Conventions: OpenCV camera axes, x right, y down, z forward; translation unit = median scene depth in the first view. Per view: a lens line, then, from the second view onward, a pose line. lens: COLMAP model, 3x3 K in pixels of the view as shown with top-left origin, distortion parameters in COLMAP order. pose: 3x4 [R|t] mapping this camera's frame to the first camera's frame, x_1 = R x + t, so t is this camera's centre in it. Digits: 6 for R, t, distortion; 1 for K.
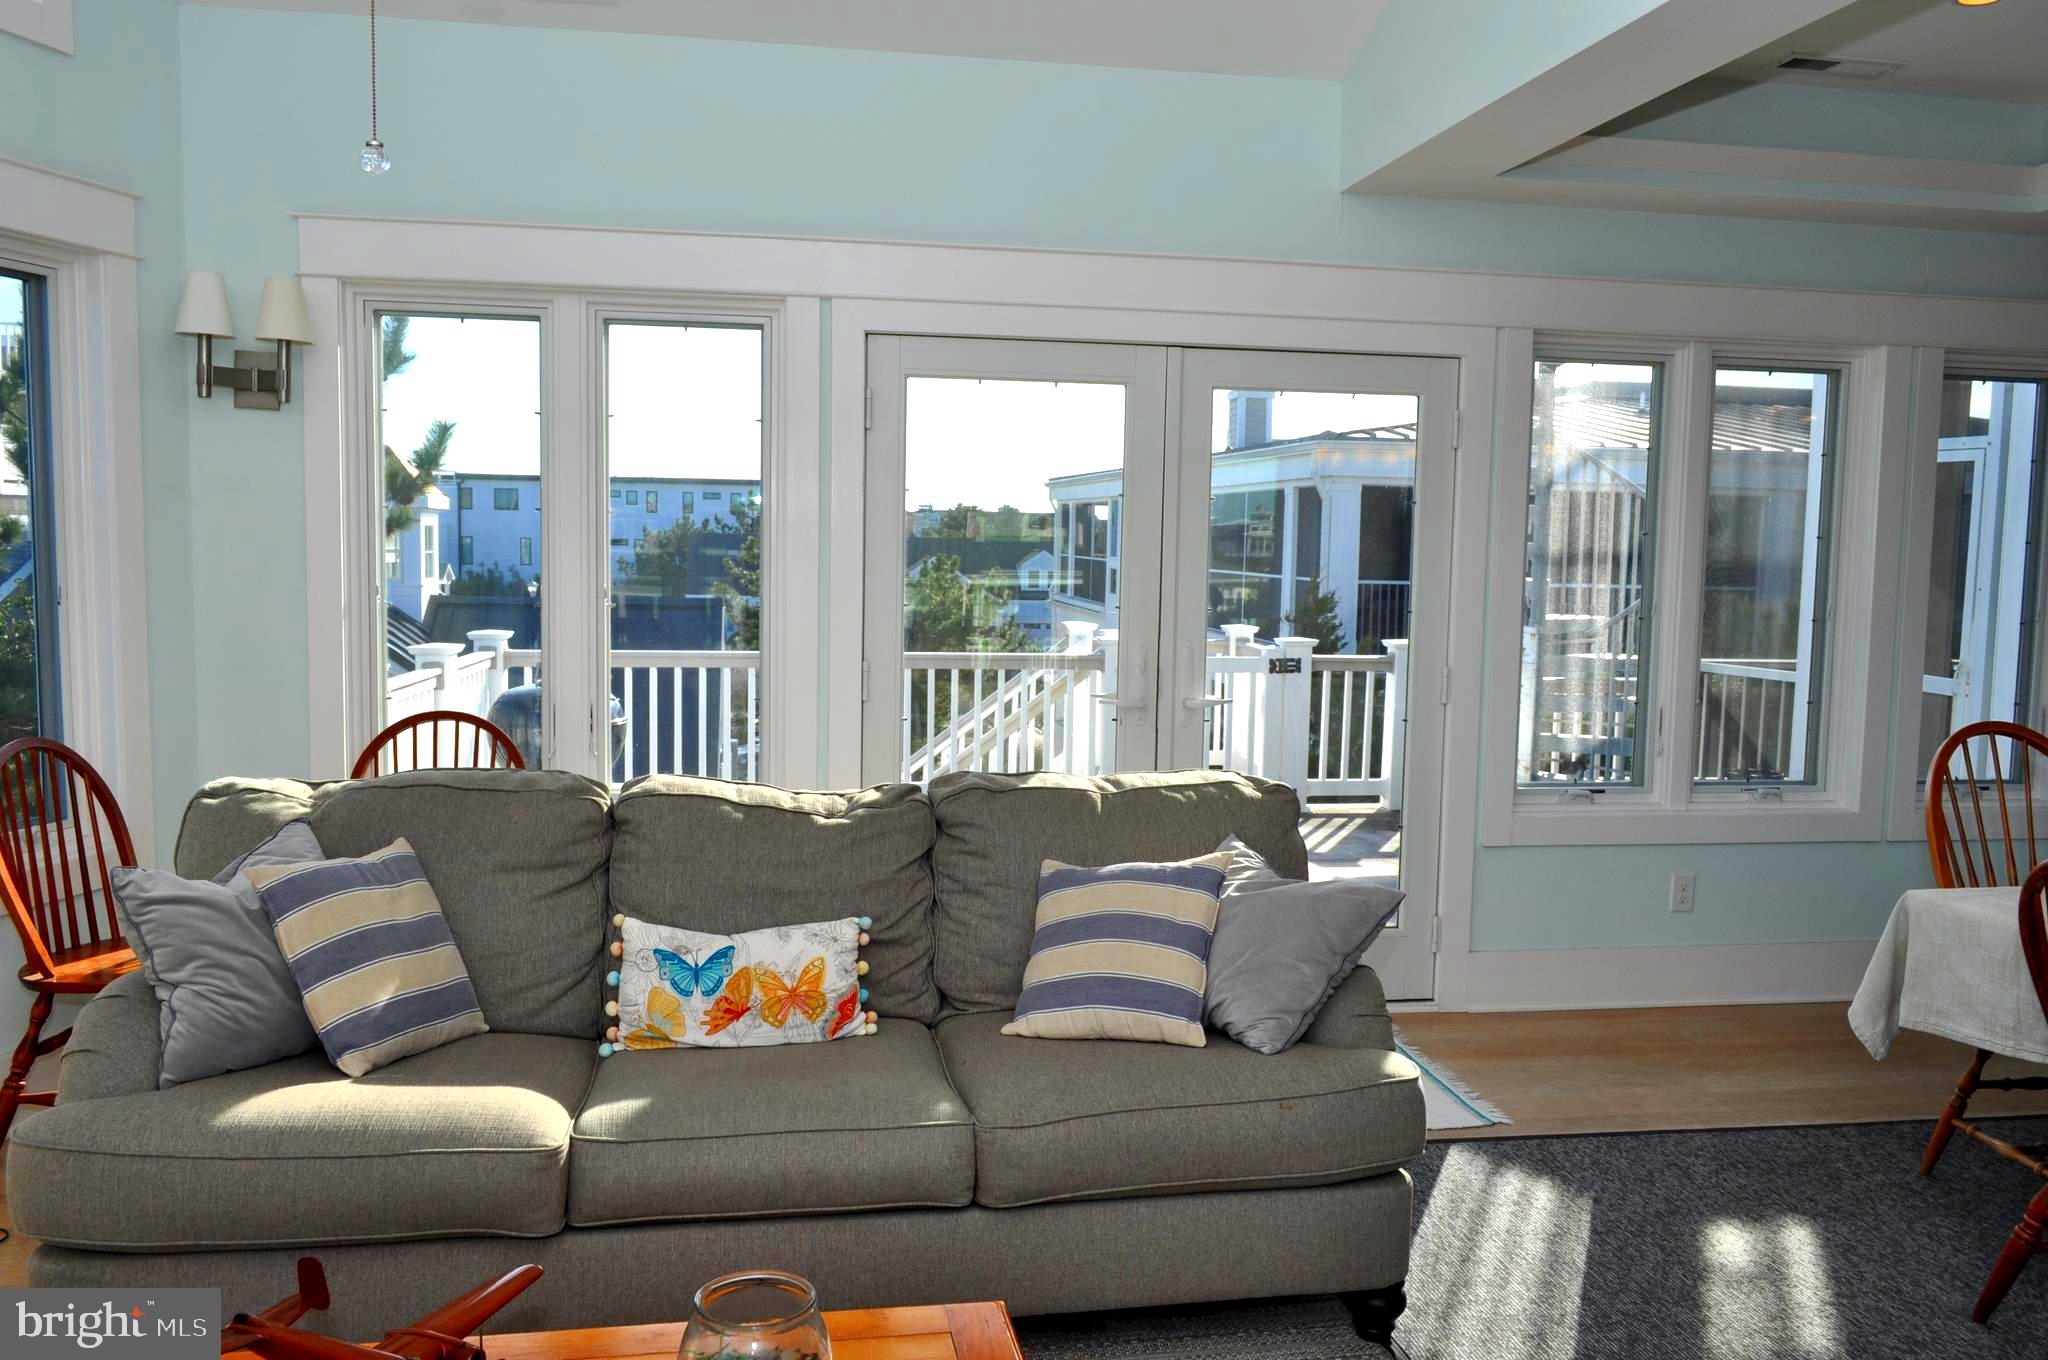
lens RADIAL K [[1653.0, 0, 1017.0], [0, 1653.0, 660.5], [0, 0, 1]] dist [0.008055, 0.007175]
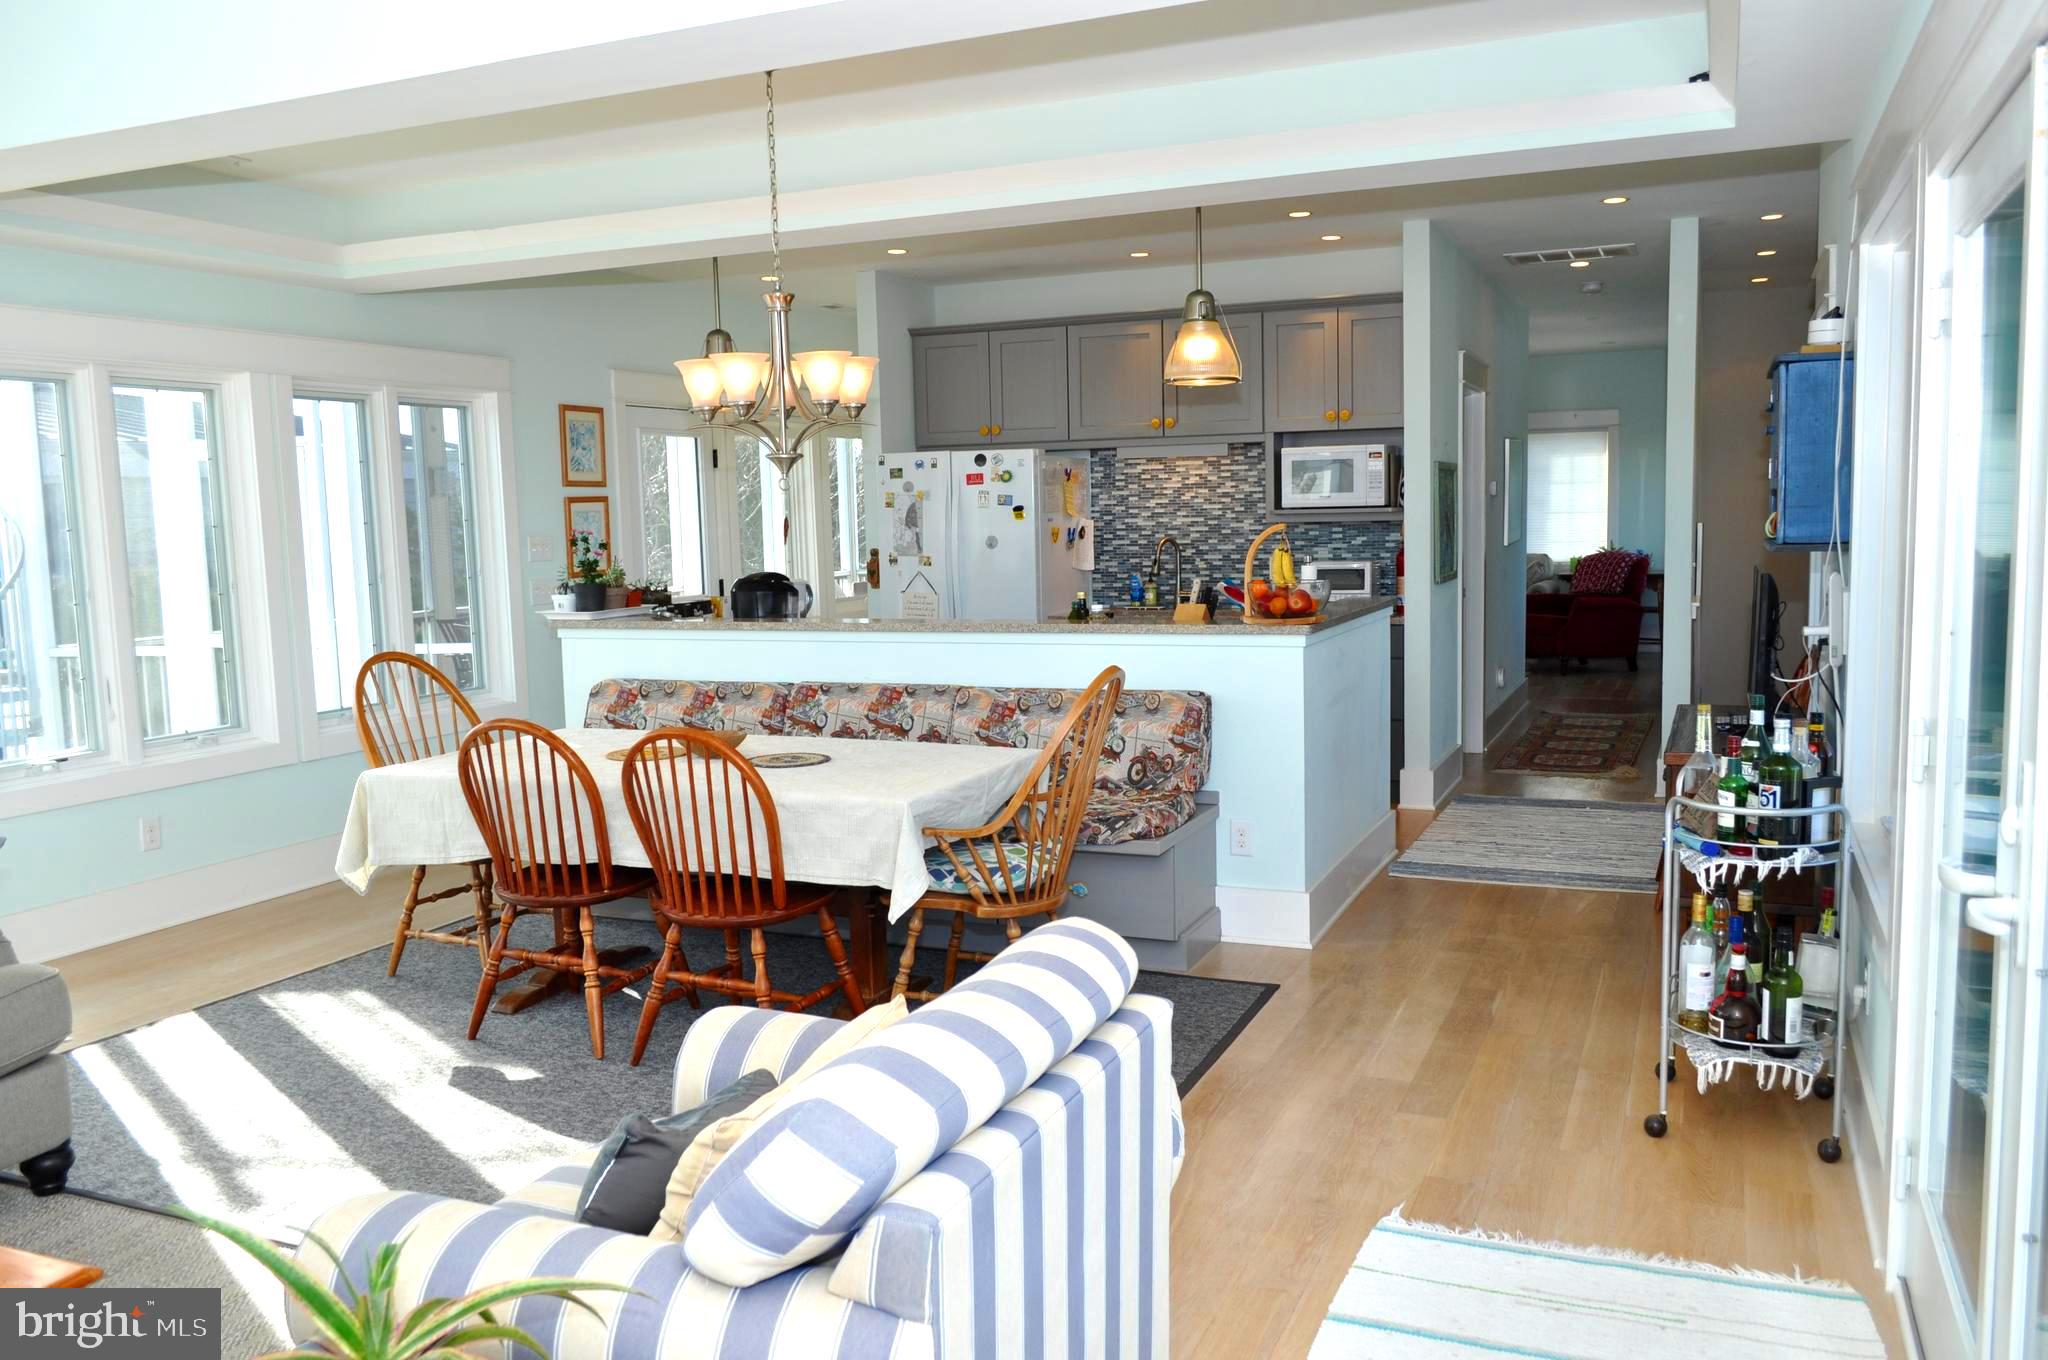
lens RADIAL K [[1587.4, 0, 1015.4], [0, 1587.4, 683.0], [0, 0, 1]] dist [-0.007670, -0.000941]
pose [[0.551504, -0.125097, 0.824739, -0.213560], [0.113685, 0.990738, 0.074255, 0.025647], [-0.826389, 0.052808, 0.560618, -0.174235]]
